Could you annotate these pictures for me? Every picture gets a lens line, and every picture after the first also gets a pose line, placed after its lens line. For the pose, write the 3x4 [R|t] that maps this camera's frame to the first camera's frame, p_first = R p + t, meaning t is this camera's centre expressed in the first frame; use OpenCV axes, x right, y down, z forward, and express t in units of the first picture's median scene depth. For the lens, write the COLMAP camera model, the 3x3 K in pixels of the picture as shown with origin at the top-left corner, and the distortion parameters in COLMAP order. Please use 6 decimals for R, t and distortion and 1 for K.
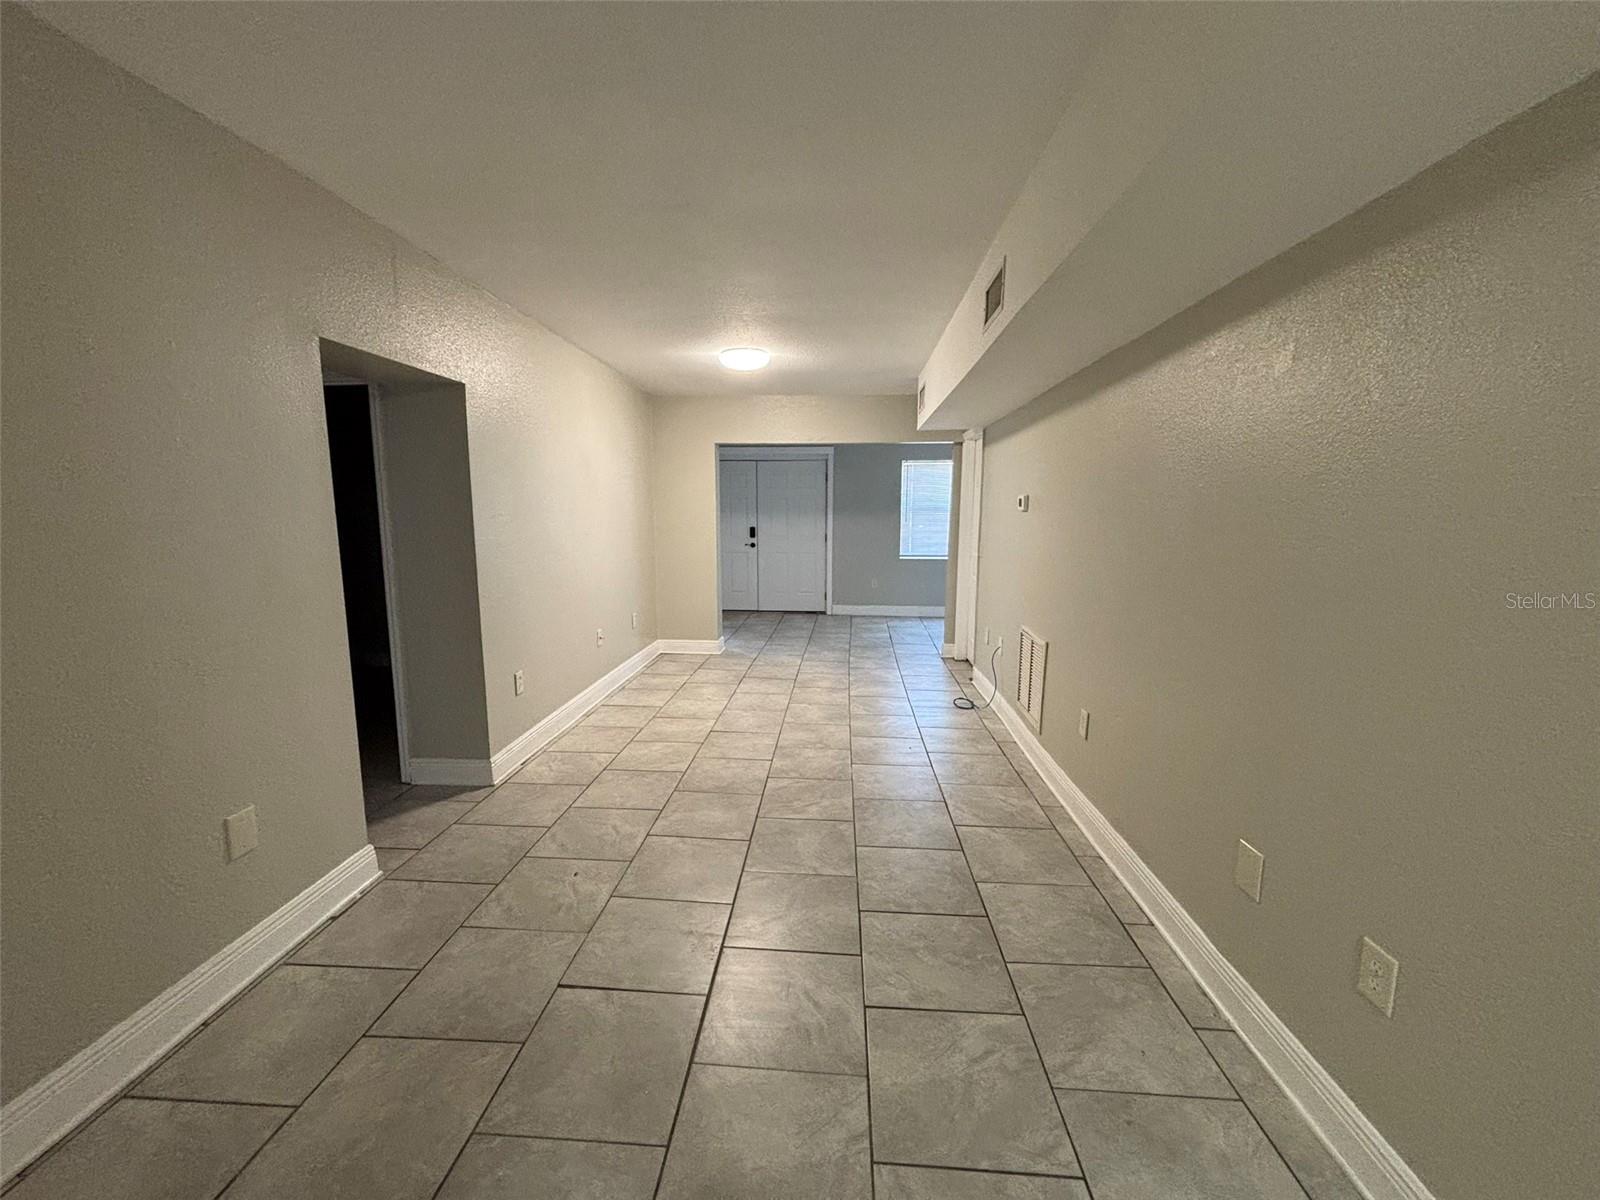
lens RADIAL K [[648.4, 0, 797.4], [0, 648.4, 609.6], [0, 0, 1]] dist [0.000361, 0.001452]
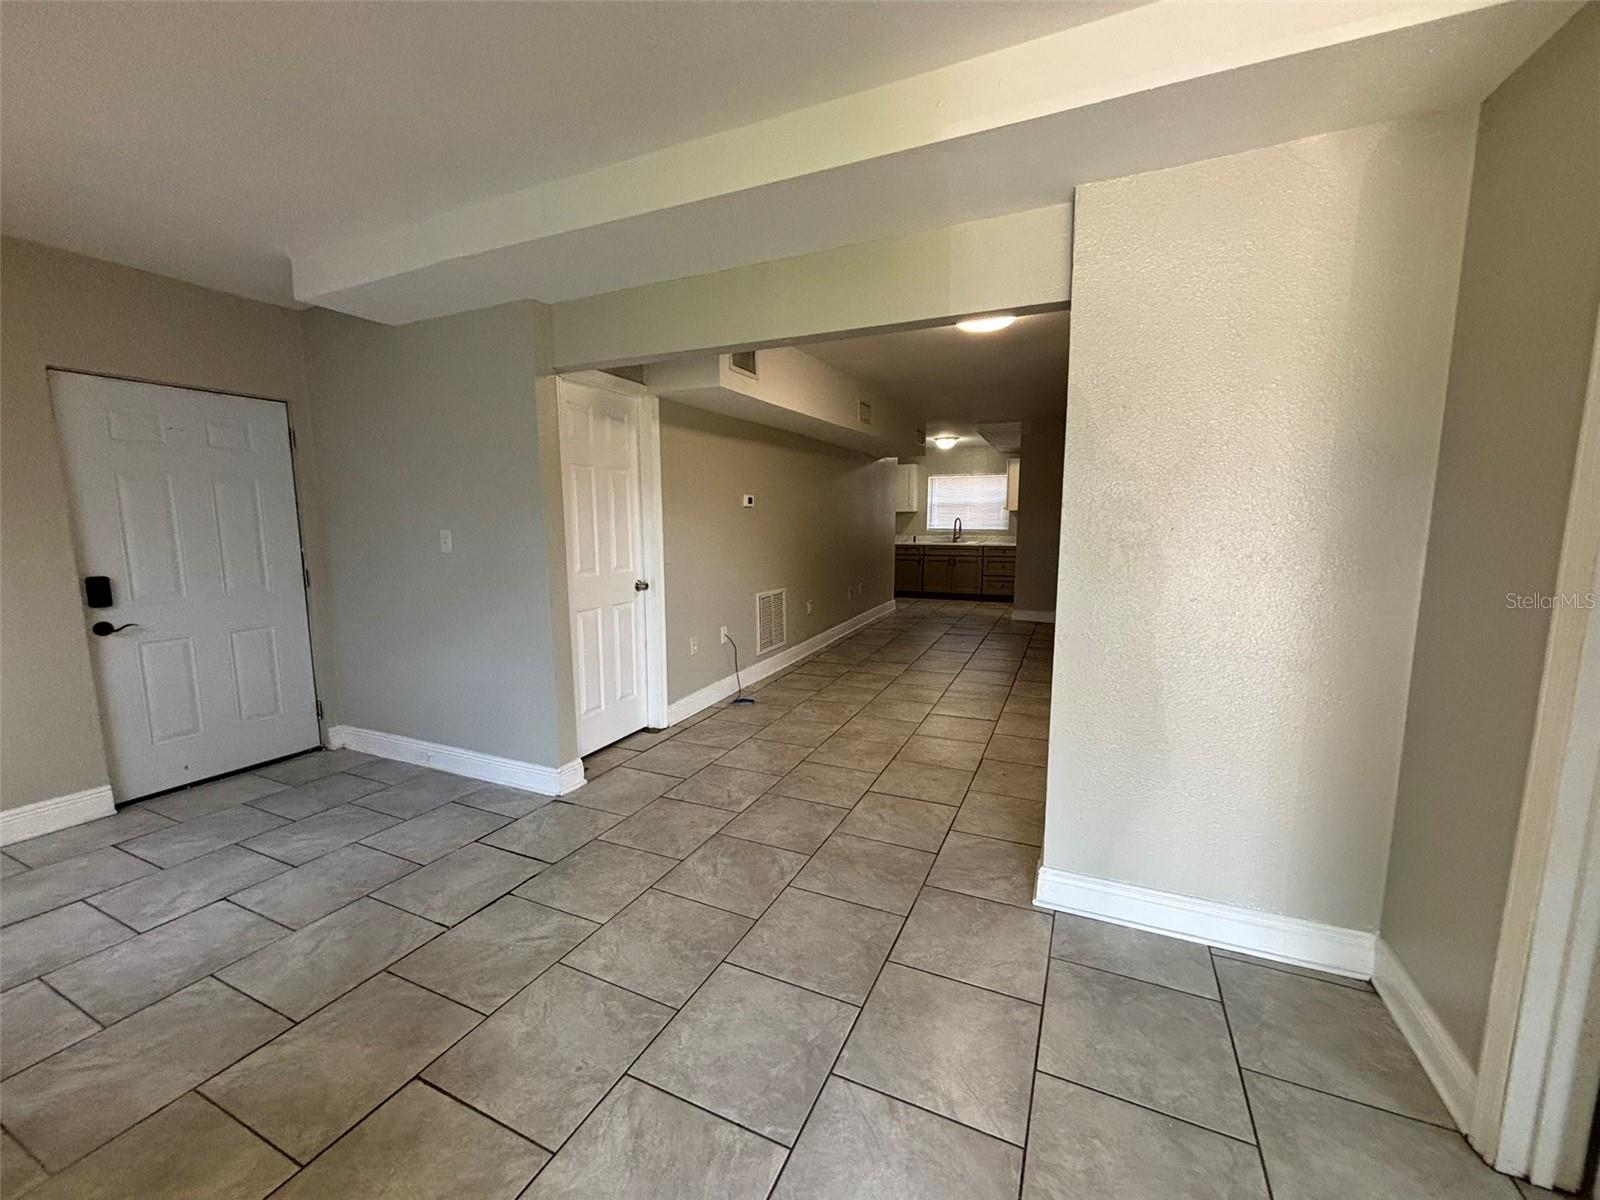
lens RADIAL K [[648.4, 0, 799.6], [0, 648.4, 599.5], [0, 0, 1]] dist [0.000361, 0.001452]
pose [[-0.941471, -0.040845, 0.334611, -0.151792], [0.056488, 0.959480, 0.276057, -0.278921], [-0.332328, 0.278801, -0.901015, 1.871910]]
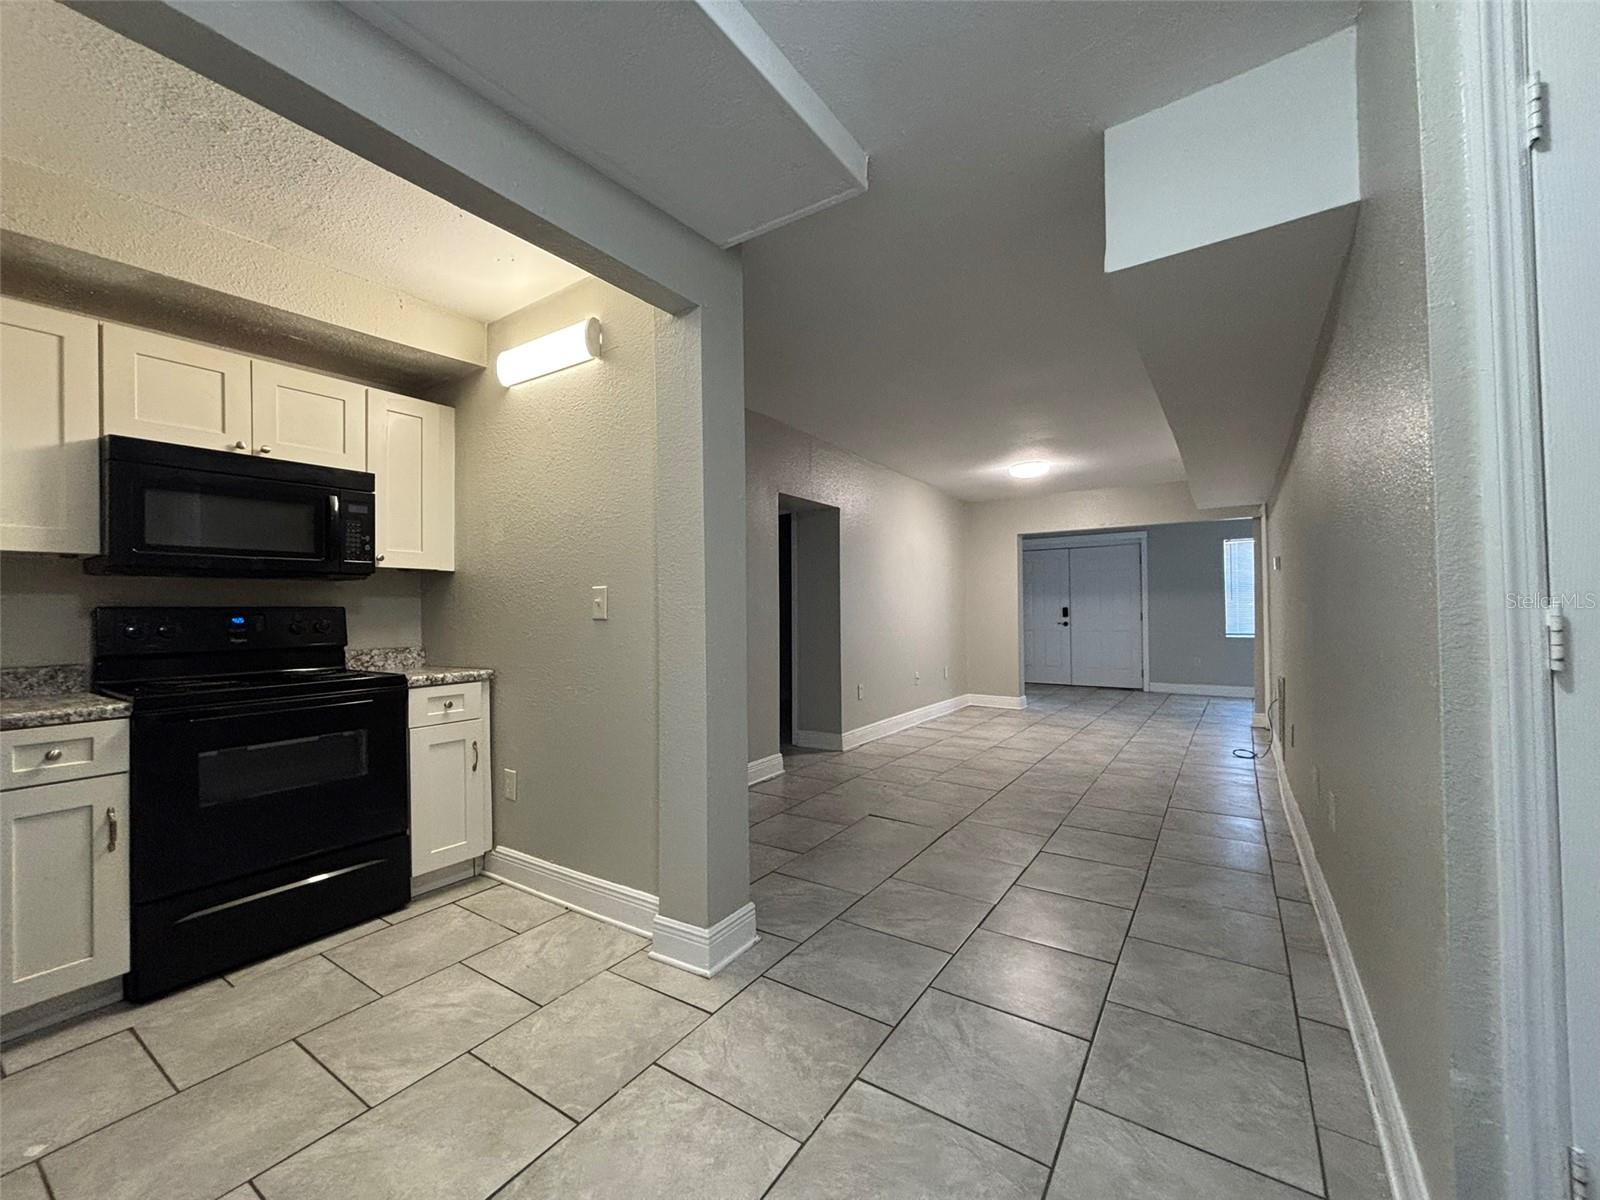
lens RADIAL K [[648.4, 0, 790.9], [0, 648.4, 605.0], [0, 0, 1]] dist [0.000361, 0.001452]
pose [[0.863565, -0.017332, -0.503939, 0.164975], [-0.064636, 0.987359, -0.144720, 0.113772], [0.500077, 0.157548, 0.851529, -0.339799]]
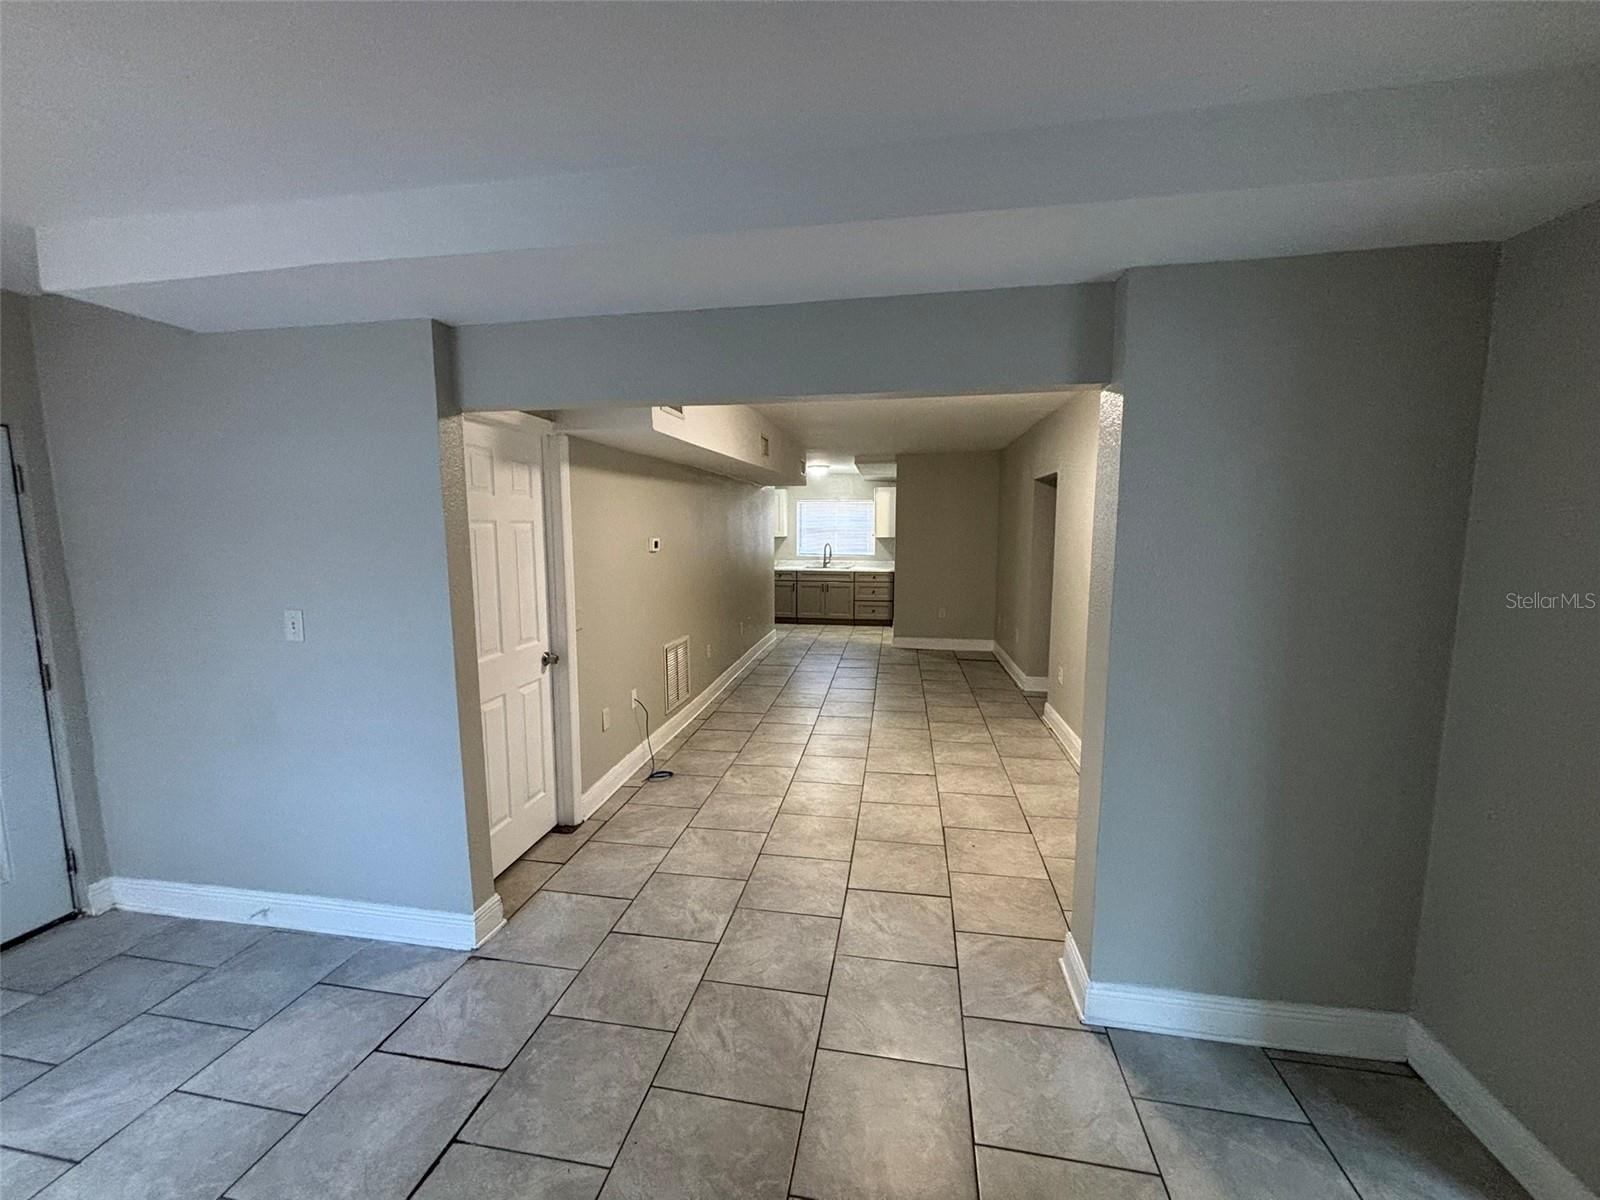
lens RADIAL K [[648.4, 0, 800.0], [0, 648.4, 599.8], [0, 0, 1]] dist [0.000361, 0.001452]
pose [[-0.996449, -0.011220, 0.083451, 0.001308], [0.012130, 0.961617, 0.274129, -0.328091], [-0.083323, 0.274167, -0.958065, 1.807992]]
